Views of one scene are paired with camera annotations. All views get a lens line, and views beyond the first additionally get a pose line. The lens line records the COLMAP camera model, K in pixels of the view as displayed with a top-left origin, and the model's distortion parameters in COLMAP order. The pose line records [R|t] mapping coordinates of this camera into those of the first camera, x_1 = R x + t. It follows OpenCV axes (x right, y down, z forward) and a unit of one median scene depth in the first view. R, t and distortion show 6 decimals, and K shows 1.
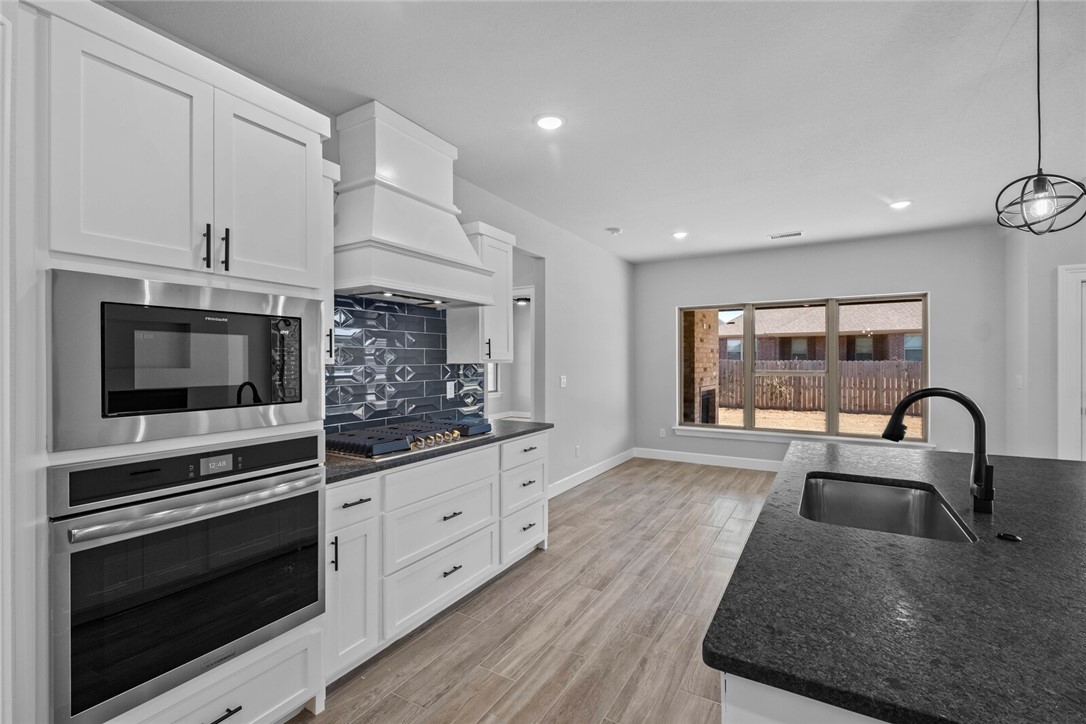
lens RADIAL K [[475.5, 0, 540.4], [0, 475.5, 357.9], [0, 0, 1]] dist [0.001248, -0.000856]
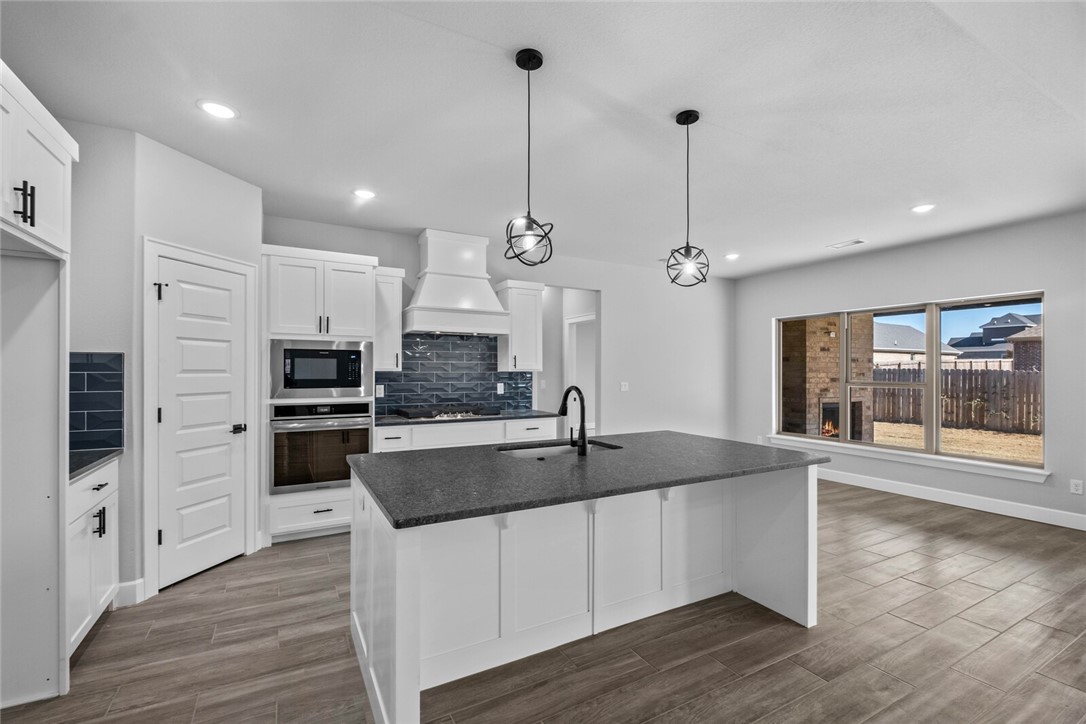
lens RADIAL K [[475.5, 0, 539.2], [0, 475.5, 366.3], [0, 0, 1]] dist [0.001248, -0.000856]
pose [[0.859444, 0.000307, -0.511230, 1.005949], [-0.001099, 0.999999, -0.001247, -0.004599], [0.511229, 0.001634, 0.859443, -0.374375]]
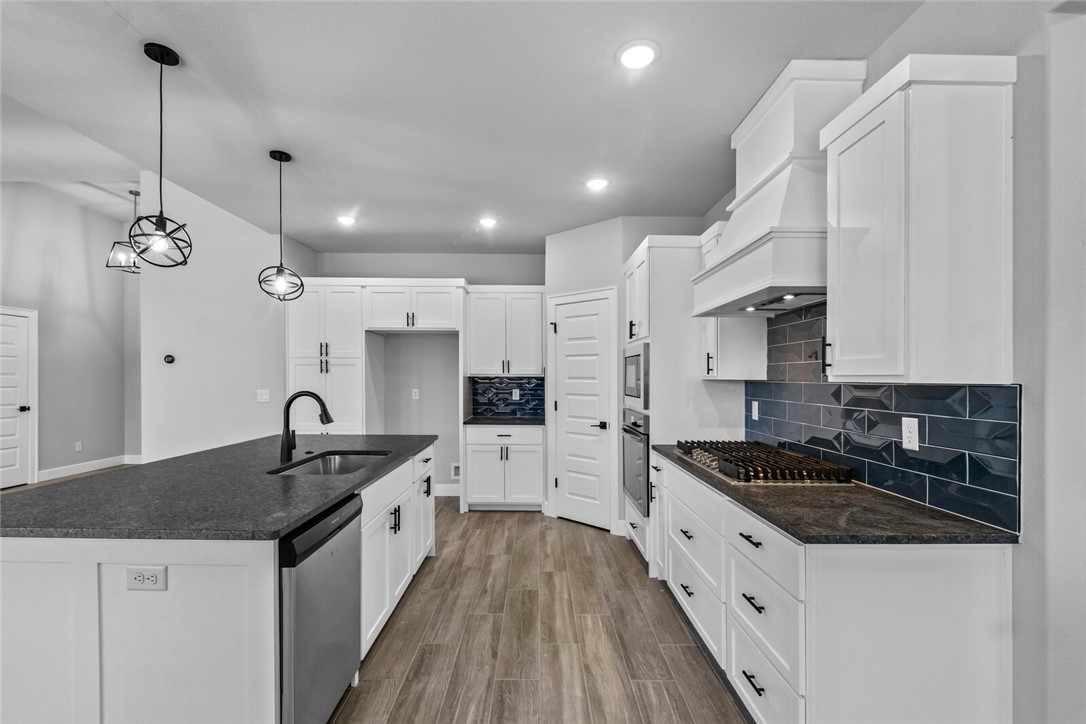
lens RADIAL K [[475.5, 0, 533.3], [0, 475.5, 384.2], [0, 0, 1]] dist [0.001248, -0.000856]
pose [[-0.860604, 0.002975, -0.509267, 0.614813], [-0.002626, 0.999944, 0.010279, 0.013040], [0.509269, 0.010184, -0.860547, 1.755755]]
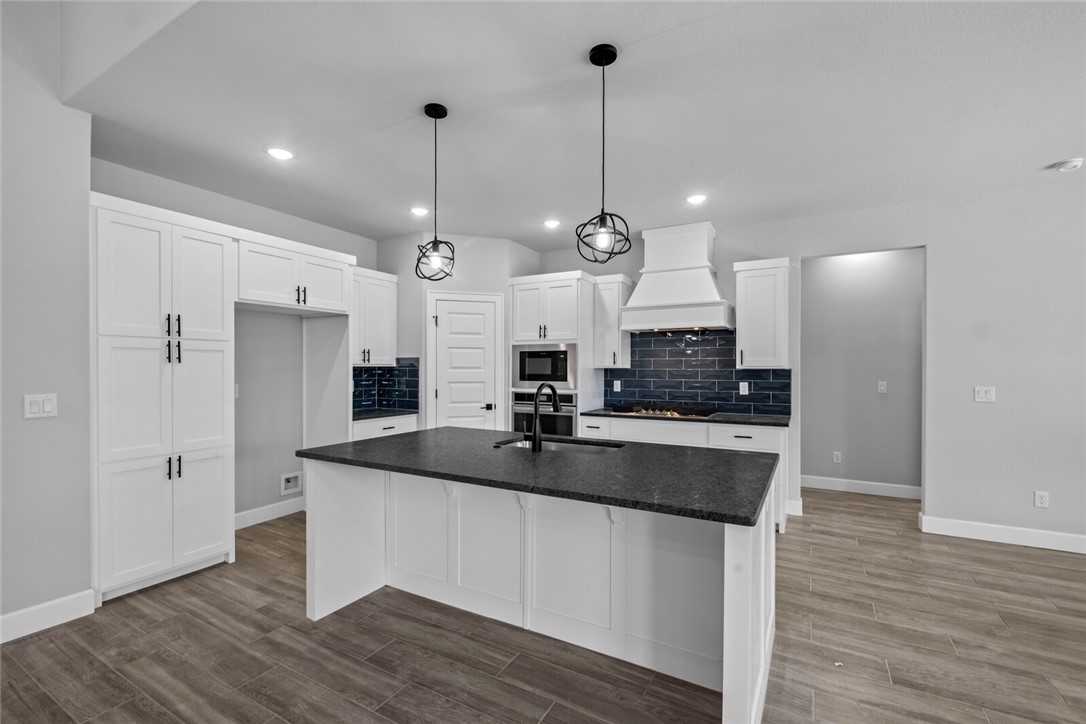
lens RADIAL K [[475.5, 0, 541.0], [0, 475.5, 364.3], [0, 0, 1]] dist [0.001248, -0.000856]
pose [[0.015984, -0.004836, -0.999861, 1.612342], [0.004124, 0.999980, -0.004771, 0.004741], [0.999864, -0.004047, 0.016004, 0.583293]]
